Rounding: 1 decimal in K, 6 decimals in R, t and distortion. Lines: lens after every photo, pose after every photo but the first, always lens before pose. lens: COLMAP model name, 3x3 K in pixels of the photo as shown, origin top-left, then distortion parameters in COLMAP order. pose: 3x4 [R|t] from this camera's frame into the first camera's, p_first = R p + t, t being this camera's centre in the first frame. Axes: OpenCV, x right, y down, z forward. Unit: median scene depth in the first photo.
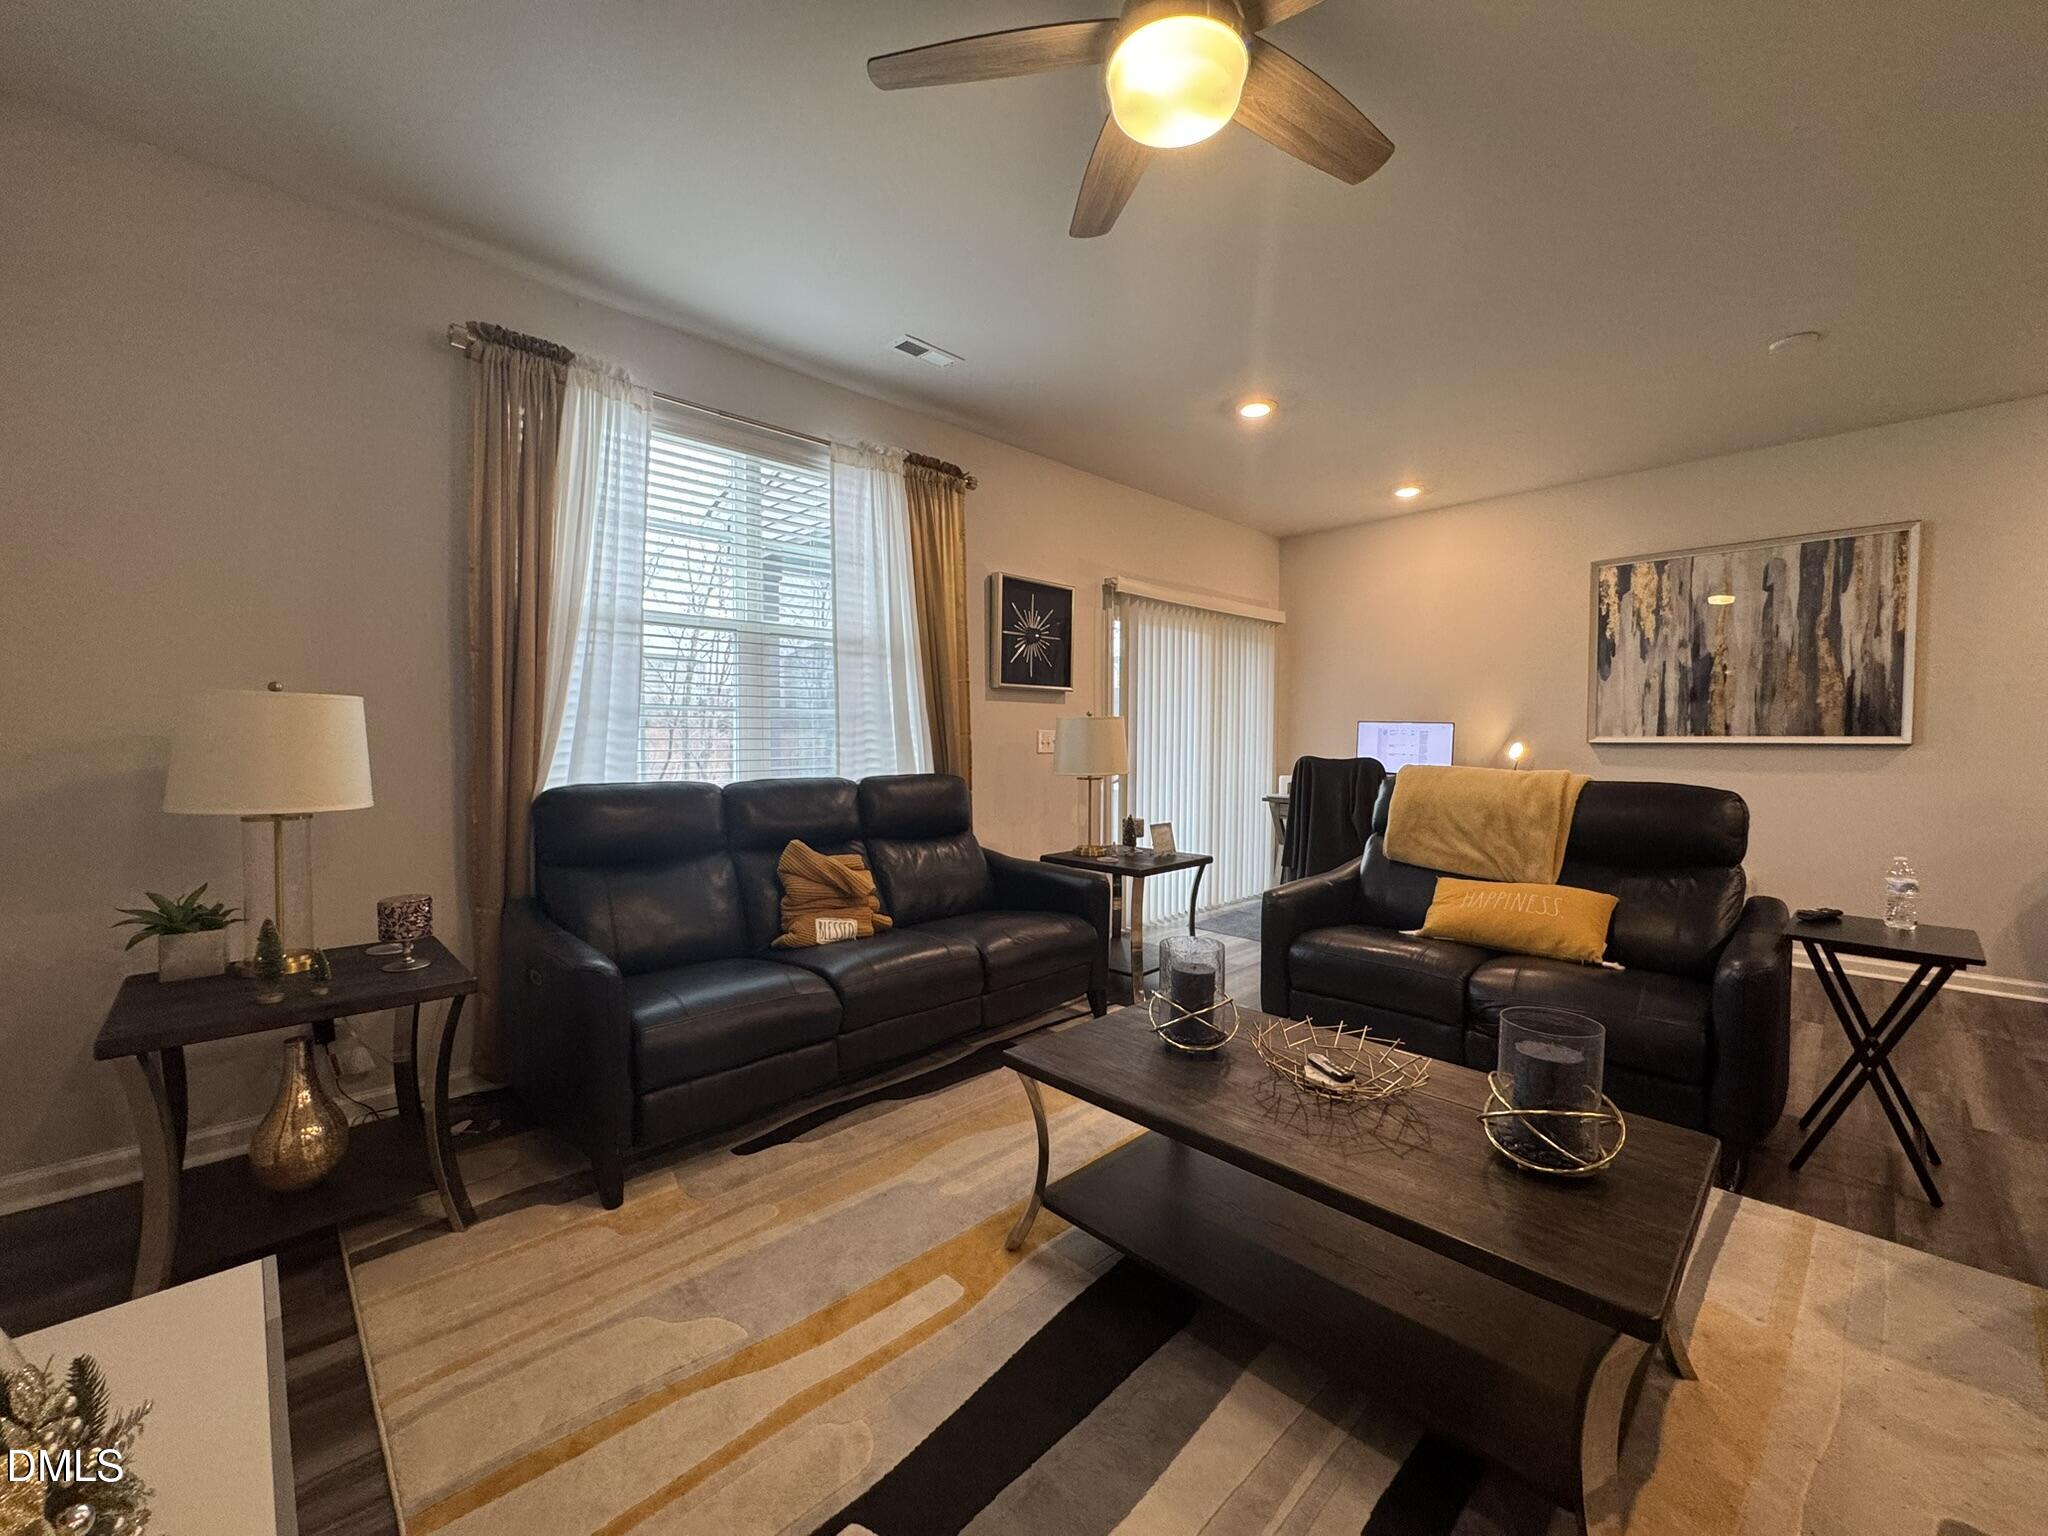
lens RADIAL K [[814.7, 0, 1024.0], [0, 814.7, 768.0], [0, 0, 1]] dist [-0.002926, -0.000300]
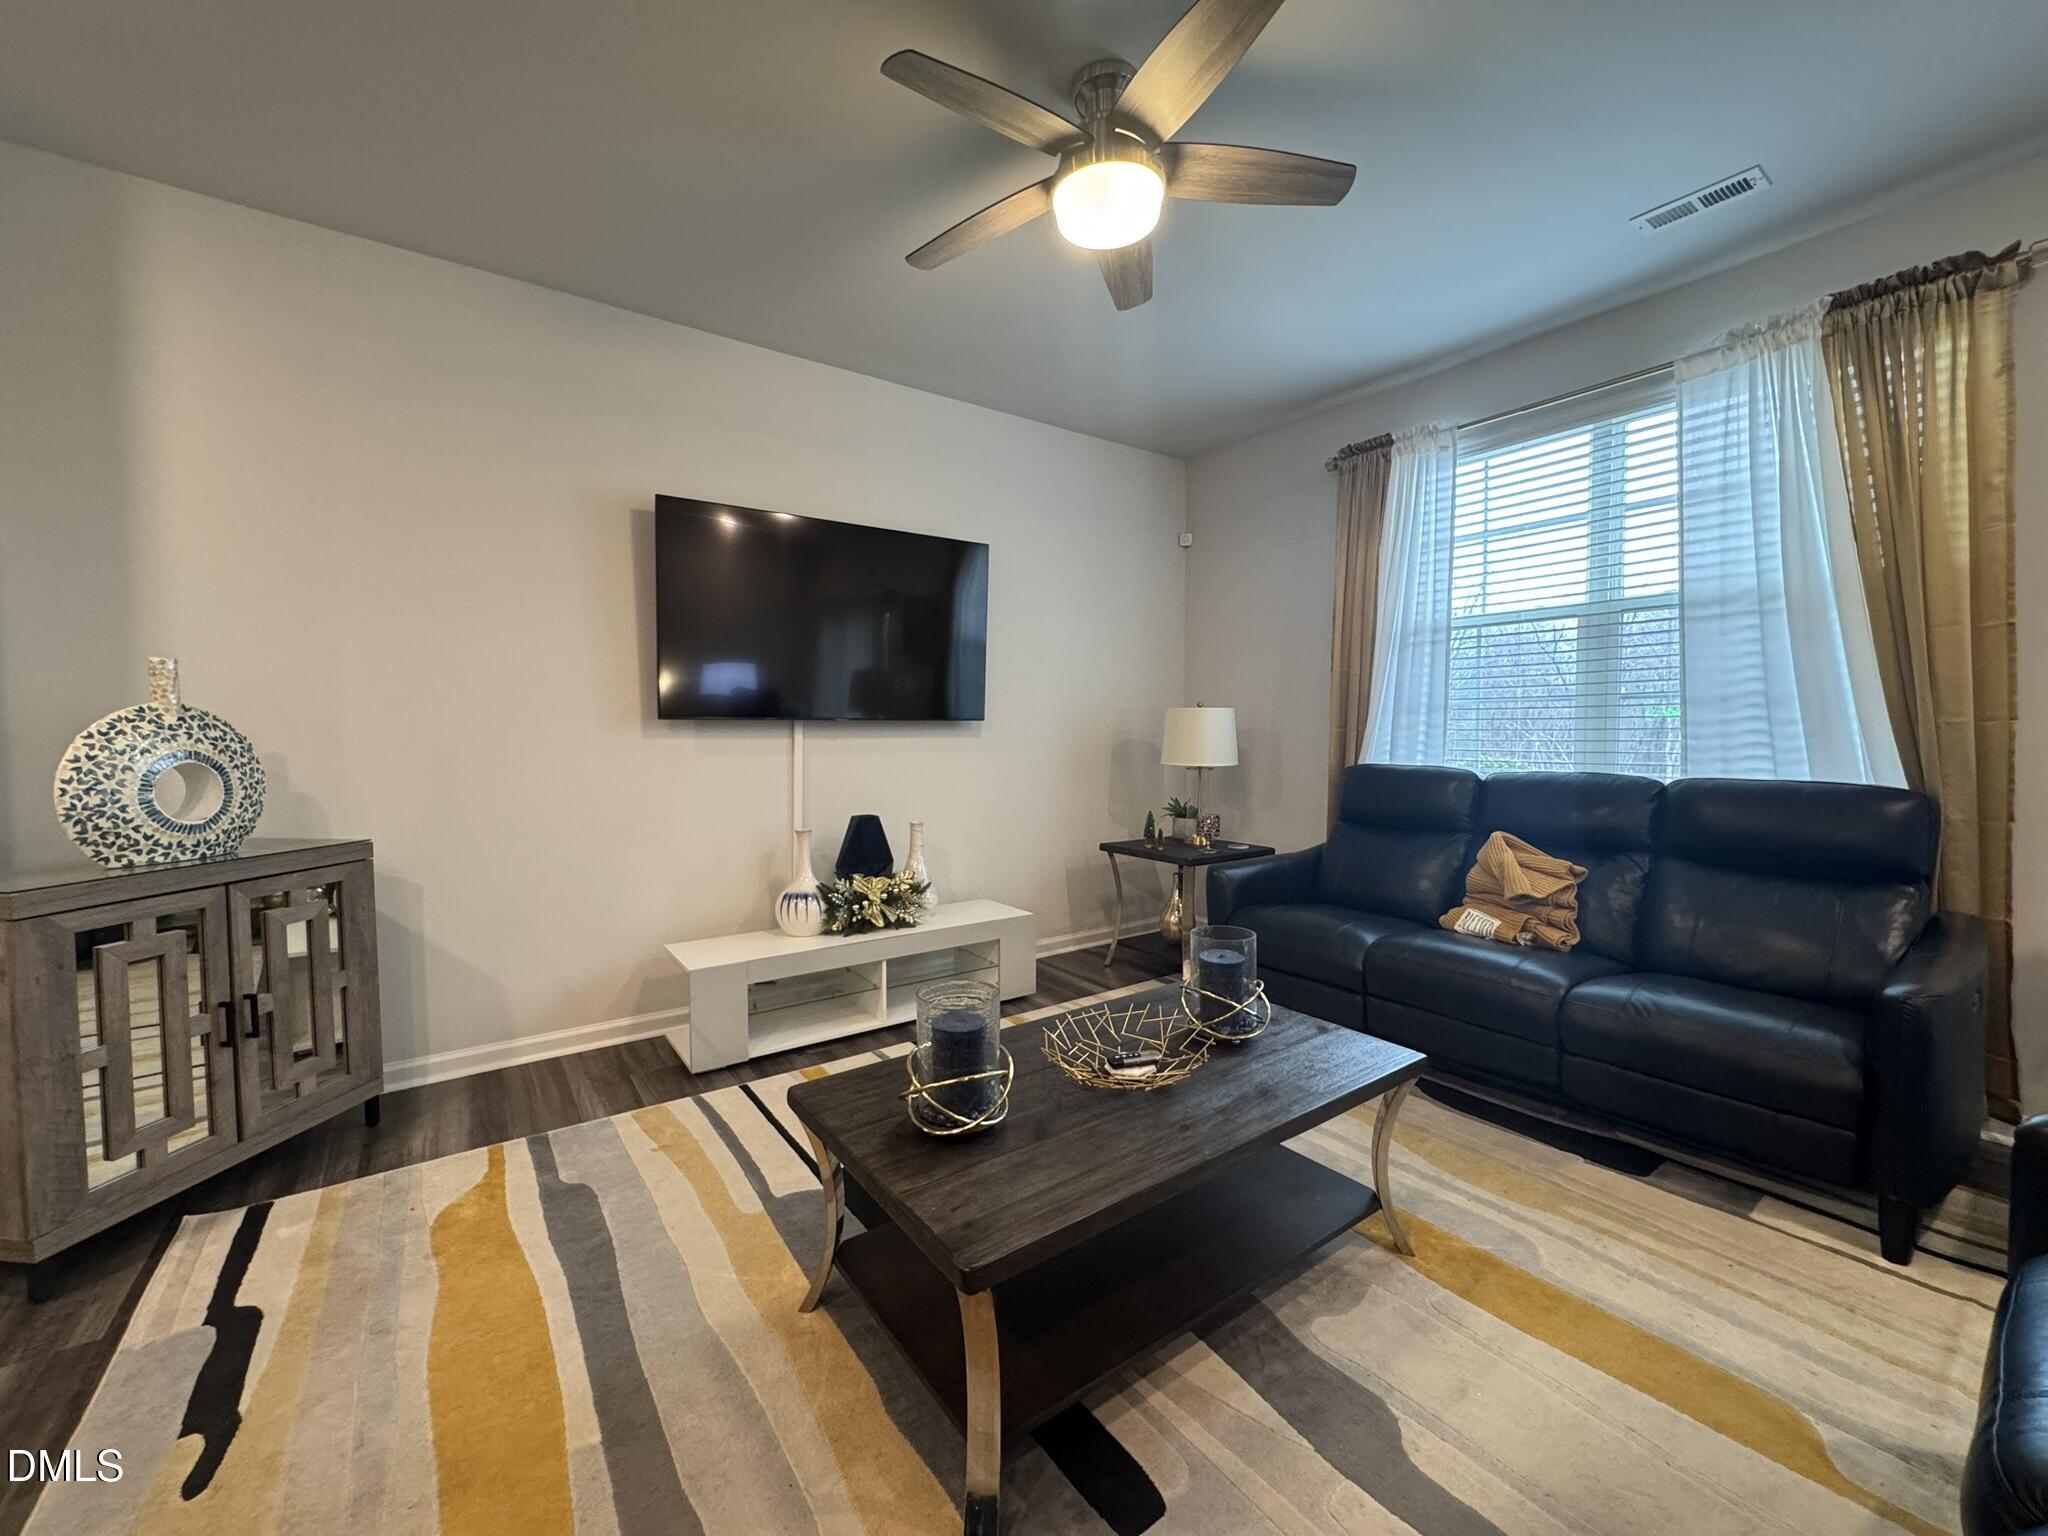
lens RADIAL K [[814.7, 0, 1024.0], [0, 814.7, 768.0], [0, 0, 1]] dist [-0.002926, -0.000300]
pose [[-0.141855, 0.038560, -0.989136, 0.673868], [-0.038899, 0.998252, 0.044494, -0.008227], [0.989123, 0.044788, -0.140107, 0.495640]]
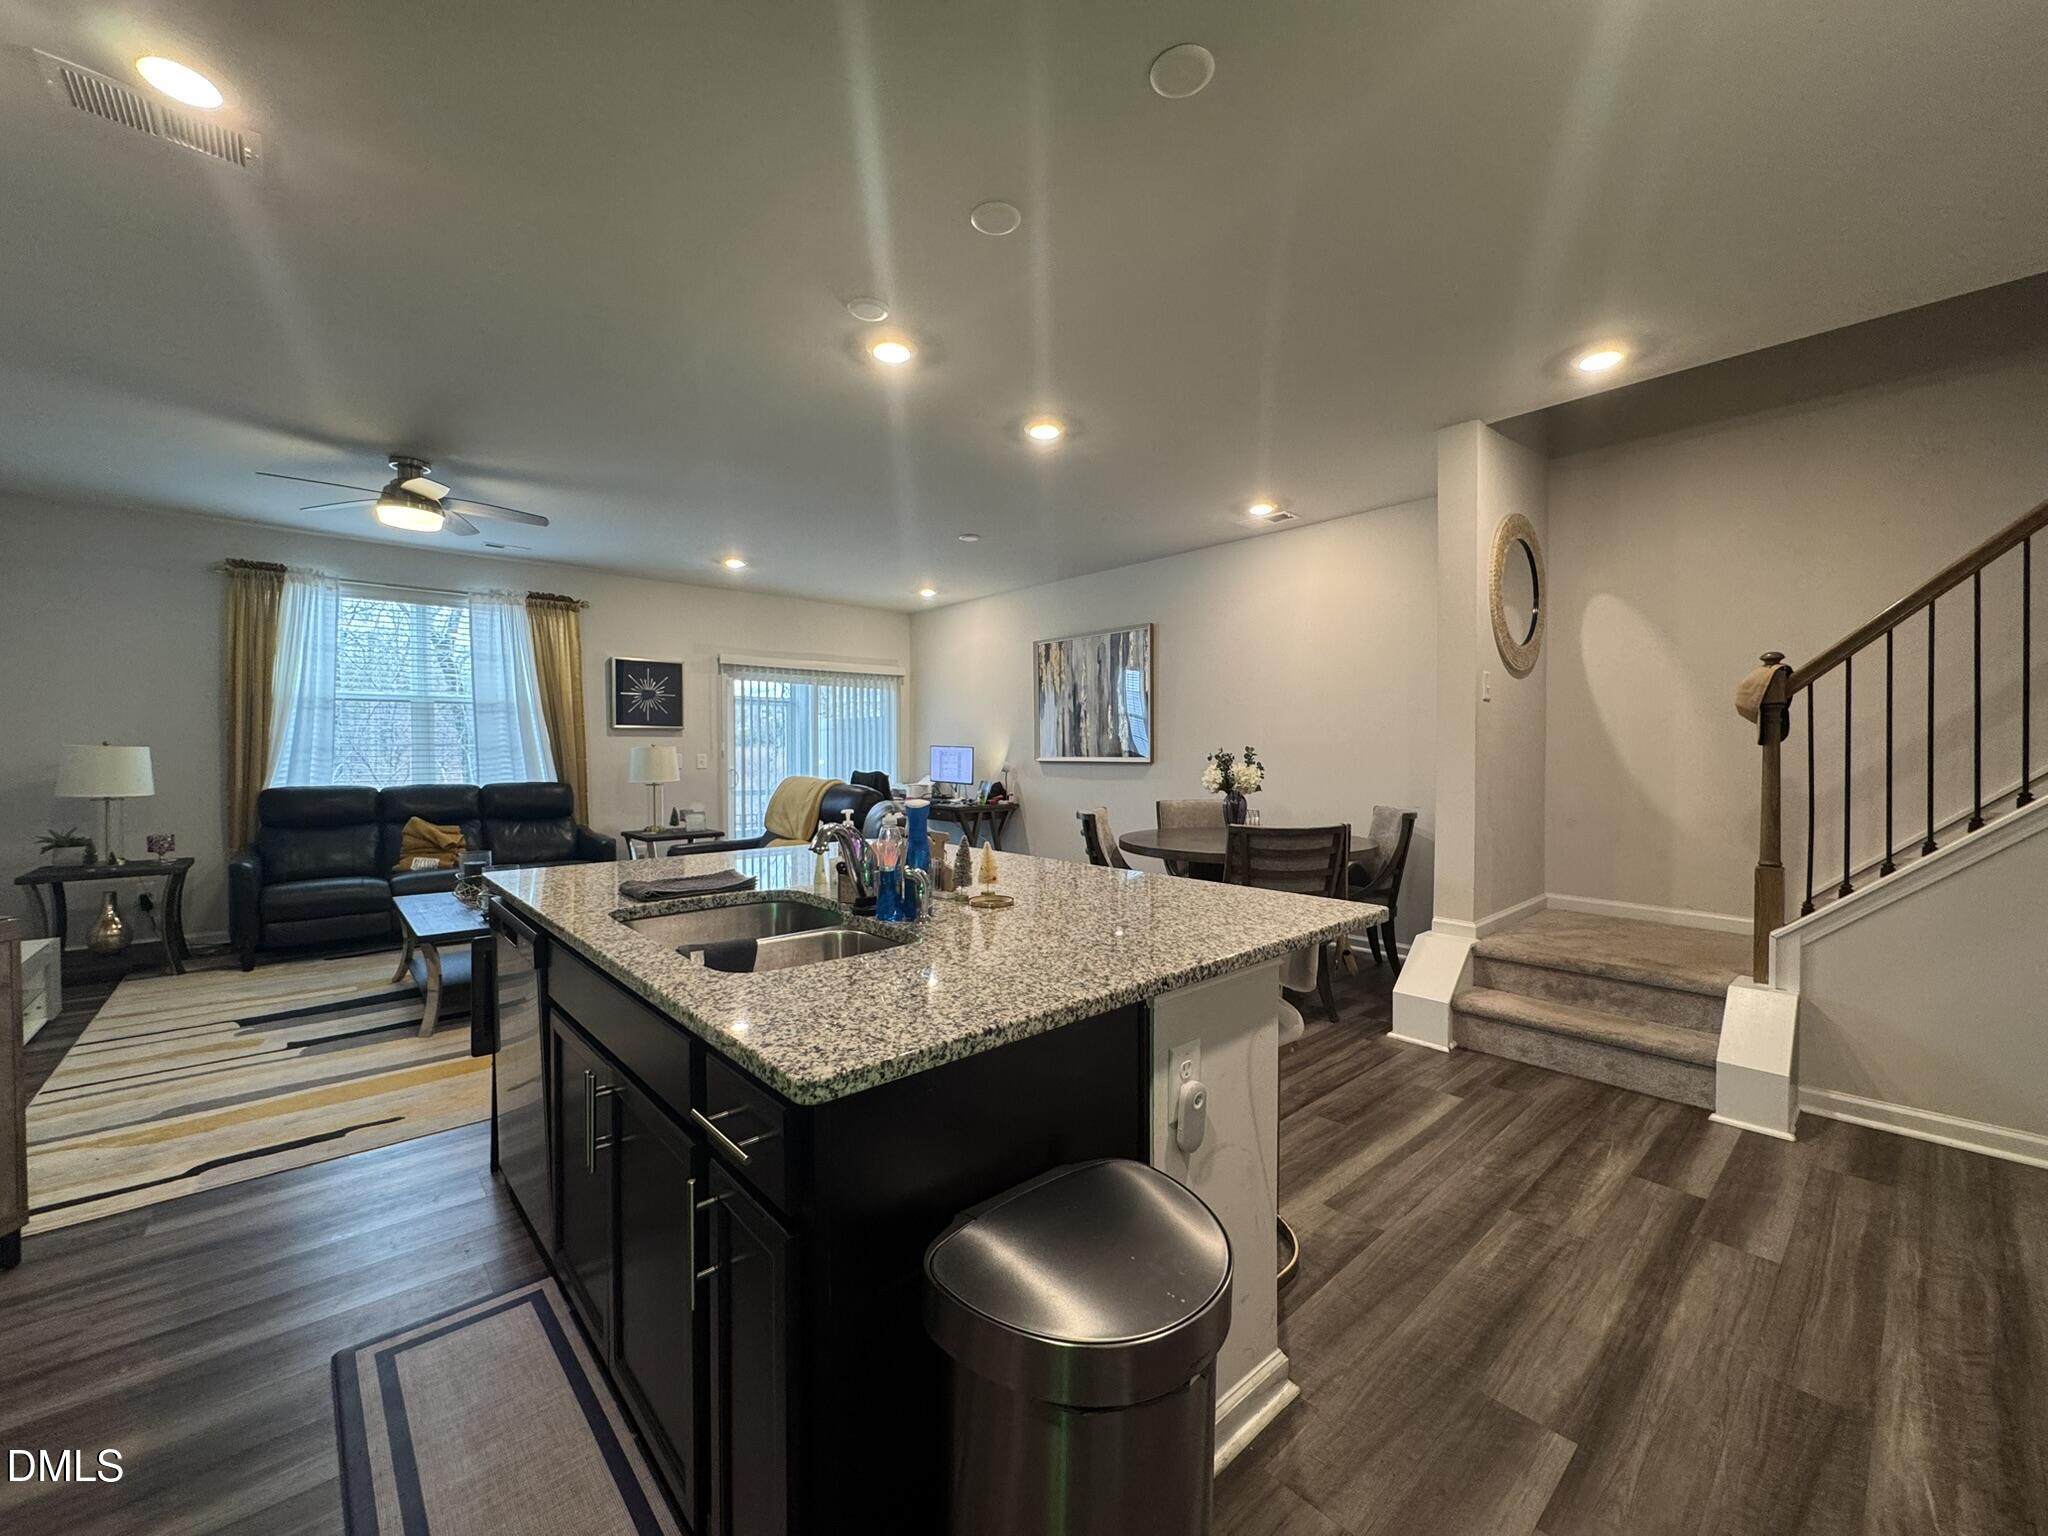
lens RADIAL K [[814.7, 0, 1024.0], [0, 814.7, 768.0], [0, 0, 1]] dist [-0.002926, -0.000300]
pose [[0.999076, -0.002807, -0.042878, 1.041821], [0.002125, 0.999871, -0.015950, 0.007883], [0.042918, 0.015845, 0.998953, -0.696665]]
